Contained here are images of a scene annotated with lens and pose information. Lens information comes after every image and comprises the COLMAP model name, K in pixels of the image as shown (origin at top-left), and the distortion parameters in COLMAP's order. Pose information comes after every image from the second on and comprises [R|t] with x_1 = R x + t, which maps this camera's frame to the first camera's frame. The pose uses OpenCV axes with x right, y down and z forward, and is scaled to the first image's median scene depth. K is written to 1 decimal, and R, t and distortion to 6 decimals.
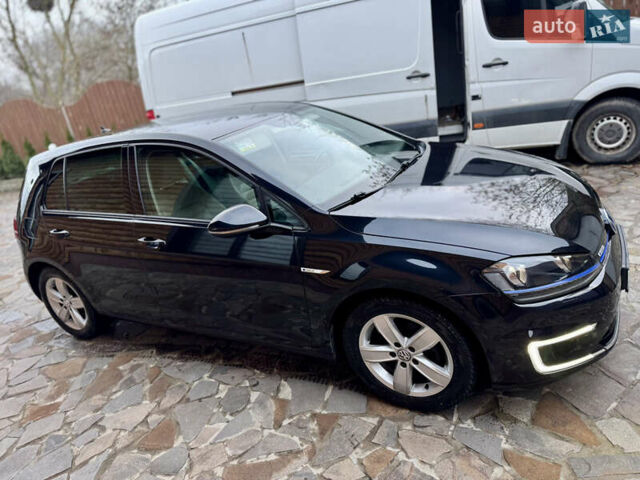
lens RADIAL K [[455.4, 0, 336.9], [0, 455.4, 240.6], [0, 0, 1]] dist [0.023376, -0.032512]
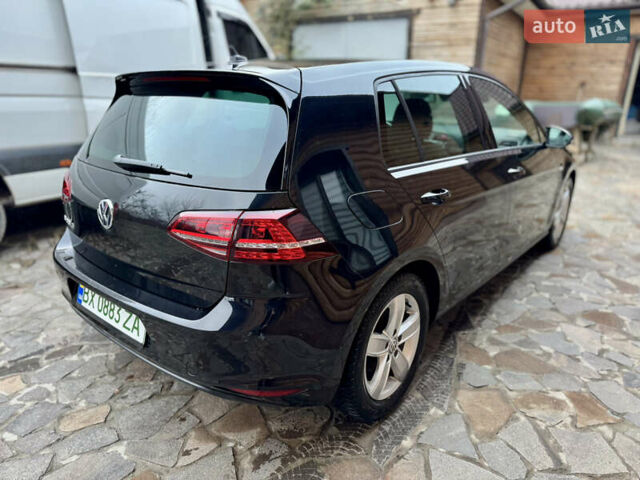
lens RADIAL K [[455.4, 0, 336.9], [0, 455.4, 240.6], [0, 0, 1]] dist [0.023376, -0.032512]
pose [[0.190164, -0.133554, 0.972626, -1.415278], [0.341228, 0.937929, 0.062074, -0.036079], [-0.920544, 0.320083, 0.223933, 1.162379]]
